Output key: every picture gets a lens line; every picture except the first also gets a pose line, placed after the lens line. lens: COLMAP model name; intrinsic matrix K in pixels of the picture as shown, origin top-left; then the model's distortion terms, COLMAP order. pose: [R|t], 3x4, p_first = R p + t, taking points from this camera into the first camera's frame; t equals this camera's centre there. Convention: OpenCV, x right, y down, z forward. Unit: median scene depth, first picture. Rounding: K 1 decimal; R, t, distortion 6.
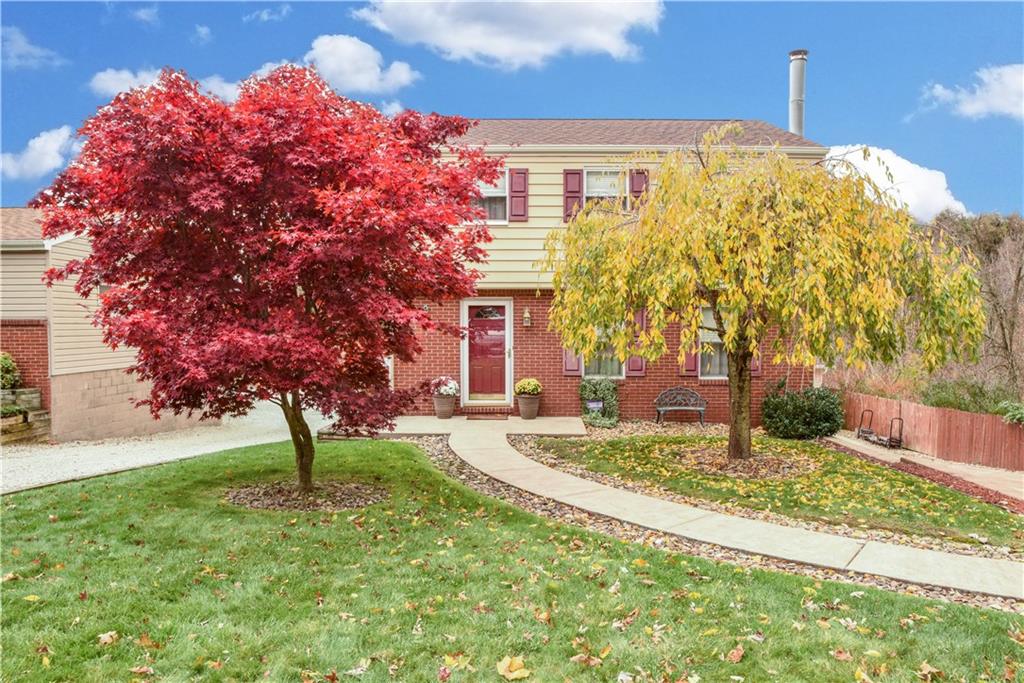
lens RADIAL K [[651.8, 0, 512.0], [0, 651.8, 343.0], [0, 0, 1]] dist [-0.009235, -0.000461]
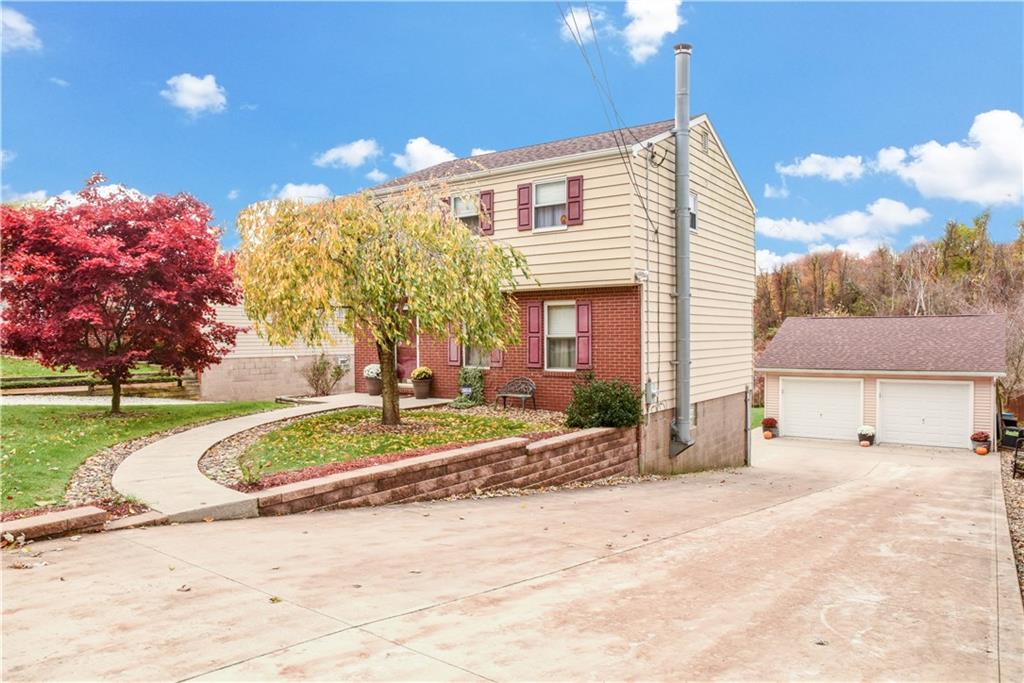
lens RADIAL K [[695.9, 0, 510.0], [0, 695.9, 342.5], [0, 0, 1]] dist [-0.088048, 0.044393]
pose [[0.812821, -0.004466, -0.582497, 0.772008], [0.008042, 0.999961, 0.003555, 0.002801], [0.582458, -0.007574, 0.812825, 0.006381]]
